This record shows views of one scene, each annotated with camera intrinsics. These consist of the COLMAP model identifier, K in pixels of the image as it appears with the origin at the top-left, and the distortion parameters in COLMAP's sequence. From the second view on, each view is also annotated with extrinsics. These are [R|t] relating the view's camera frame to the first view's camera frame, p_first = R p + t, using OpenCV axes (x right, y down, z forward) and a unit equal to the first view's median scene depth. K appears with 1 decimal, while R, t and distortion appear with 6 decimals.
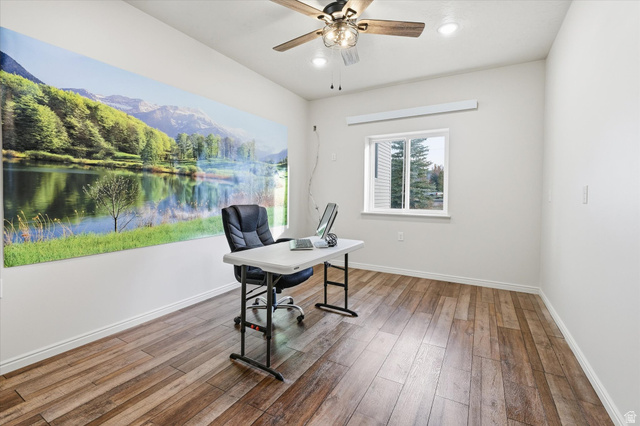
lens RADIAL K [[282.6, 0, 321.3], [0, 282.6, 206.8], [0, 0, 1]] dist [-0.000682, -0.000086]
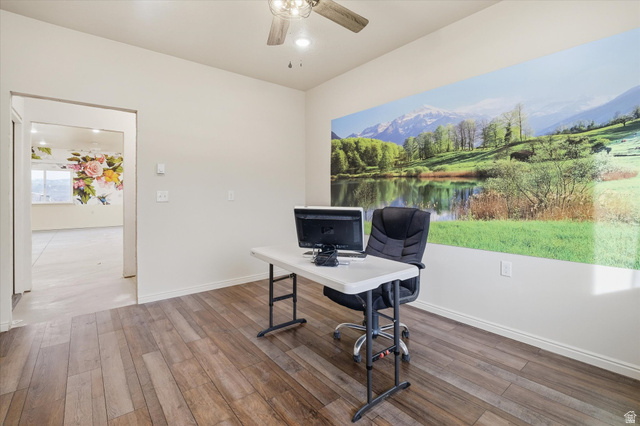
lens RADIAL K [[282.6, 0, 321.3], [0, 282.6, 206.8], [0, 0, 1]] dist [-0.000682, -0.000086]
pose [[-0.343392, 0.026363, -0.938822, 0.641289], [-0.048963, 0.997744, 0.045927, -0.036578], [0.937915, 0.061739, -0.341327, 1.113675]]
